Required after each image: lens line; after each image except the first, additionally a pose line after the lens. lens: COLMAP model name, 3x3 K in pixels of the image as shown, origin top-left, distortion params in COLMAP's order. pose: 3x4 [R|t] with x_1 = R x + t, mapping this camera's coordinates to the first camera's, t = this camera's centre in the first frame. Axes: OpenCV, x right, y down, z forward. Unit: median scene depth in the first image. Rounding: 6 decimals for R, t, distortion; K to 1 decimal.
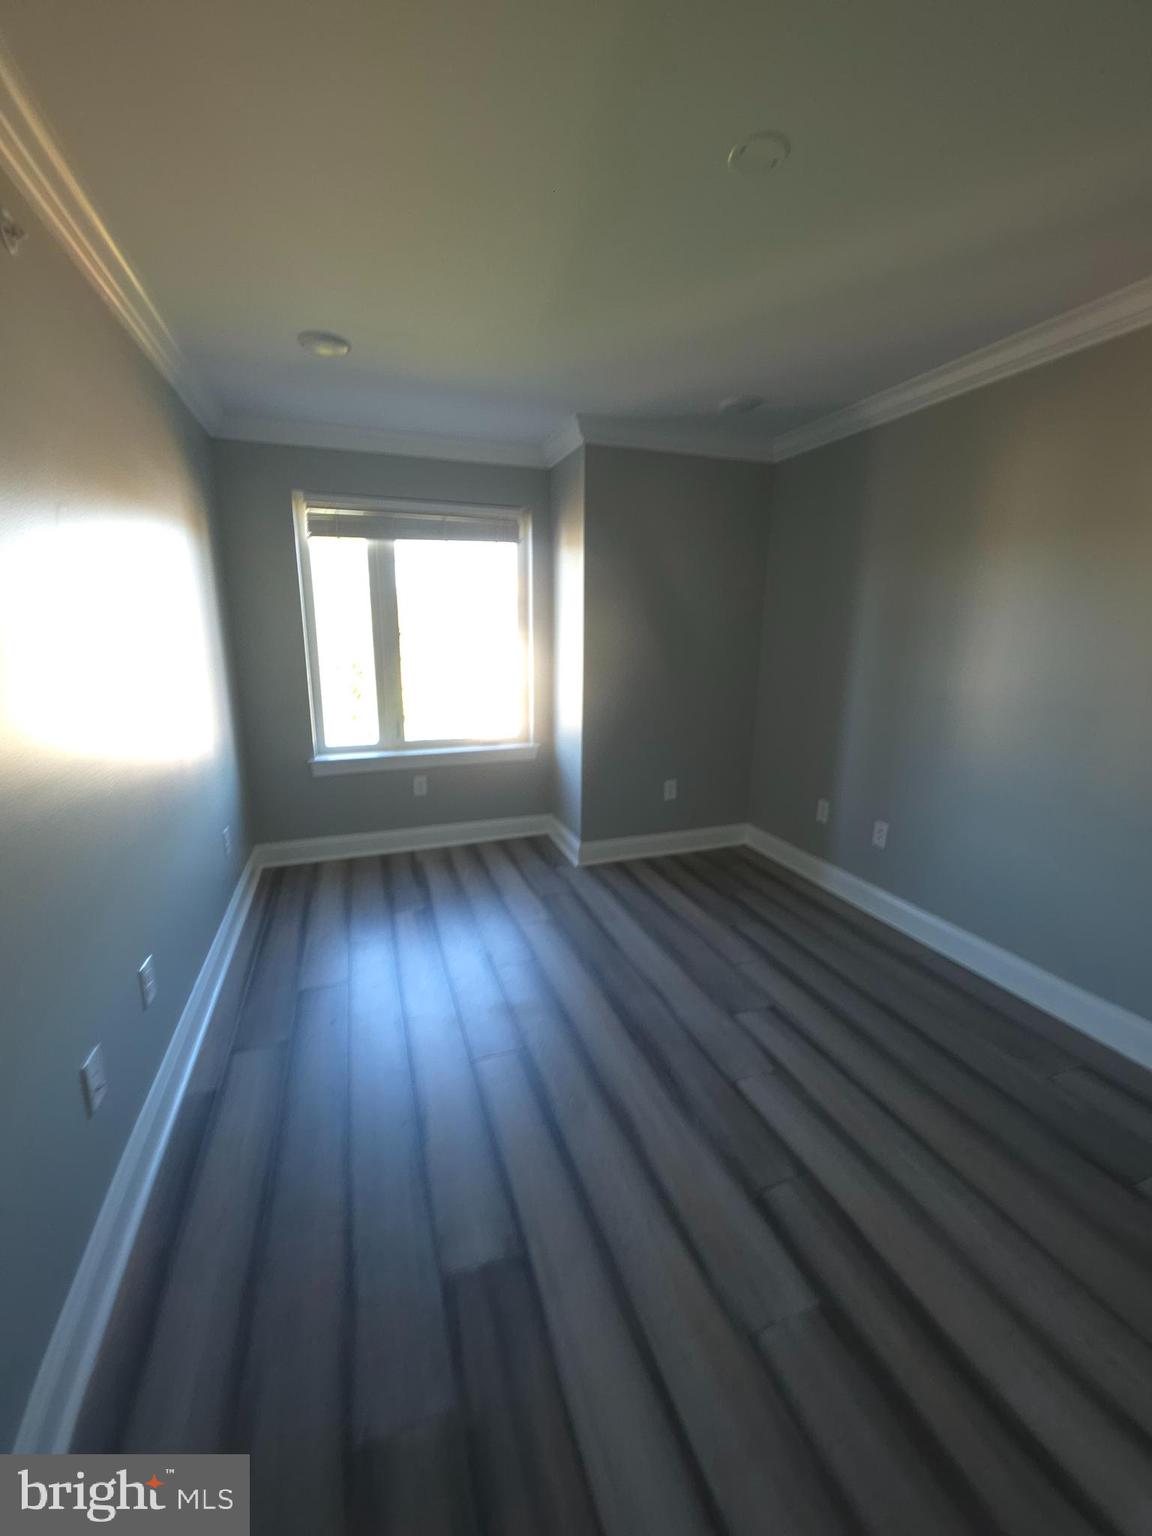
lens RADIAL K [[612.5, 0, 577.6], [0, 612.5, 761.6], [0, 0, 1]] dist [0.013138, -0.007432]
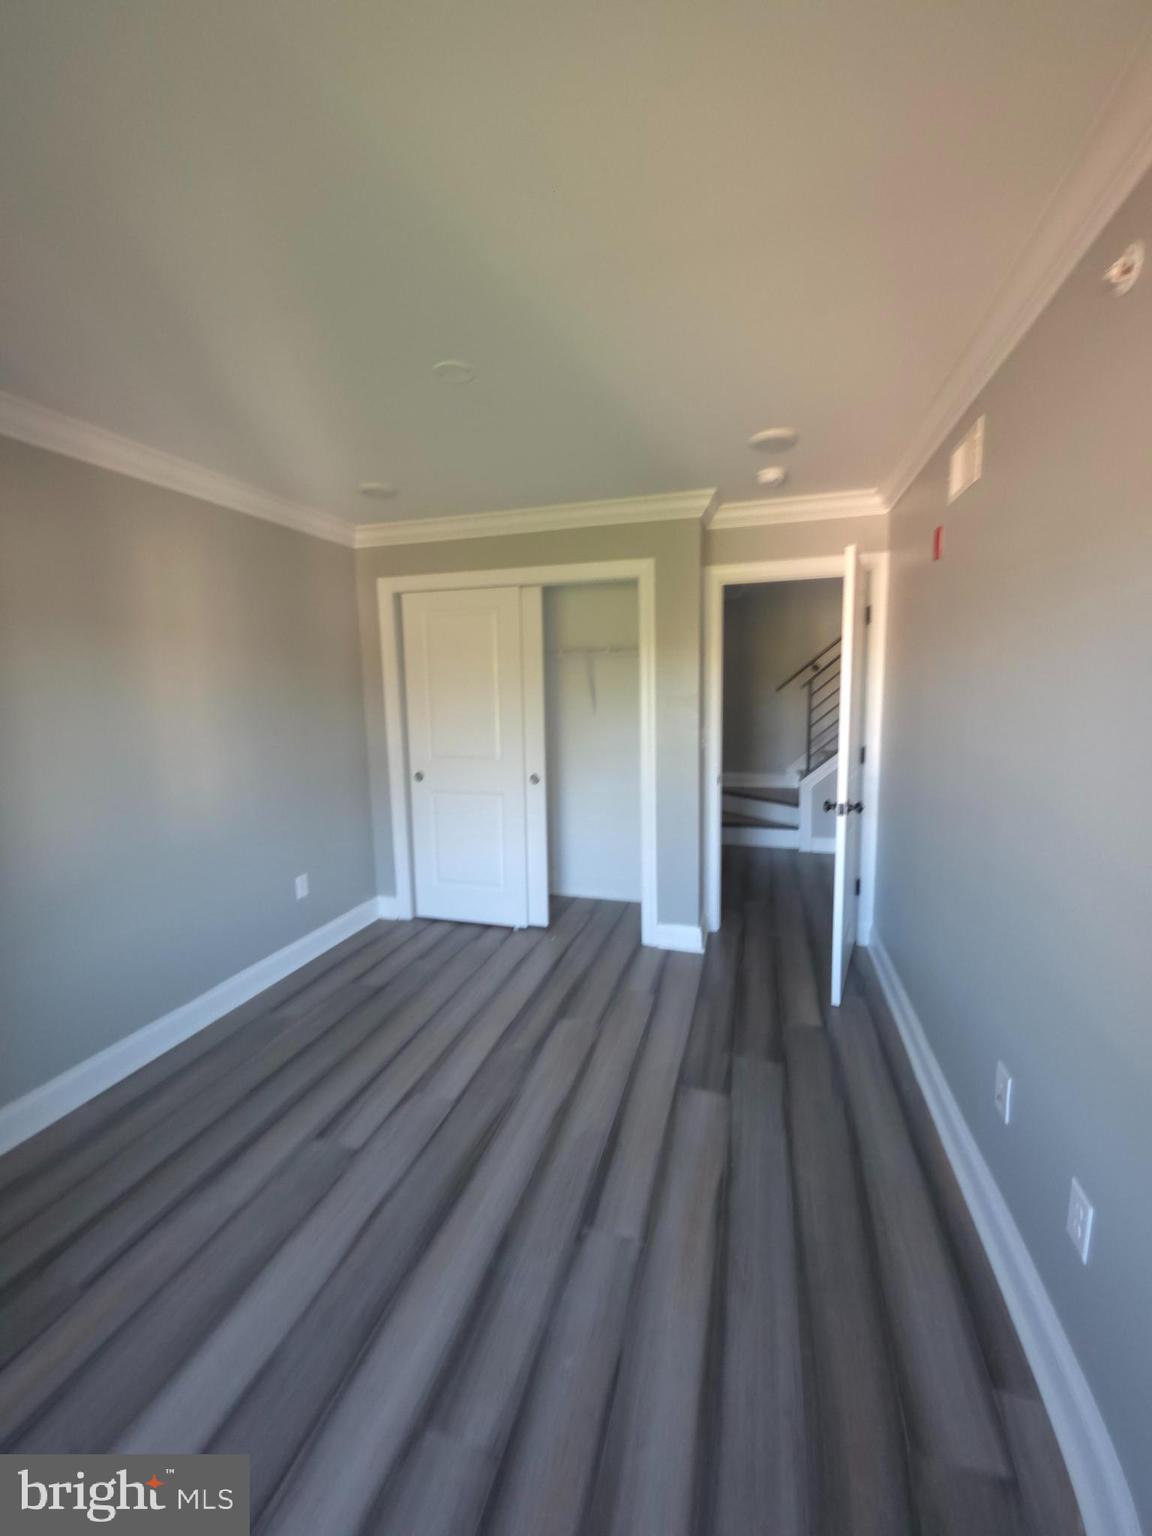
lens RADIAL K [[612.5, 0, 577.6], [0, 612.5, 761.6], [0, 0, 1]] dist [0.013138, -0.007432]
pose [[-0.804727, -0.067535, 0.589791, -0.533332], [0.143190, 0.942092, 0.303248, -0.367336], [-0.576117, 0.328484, -0.748457, 1.447667]]
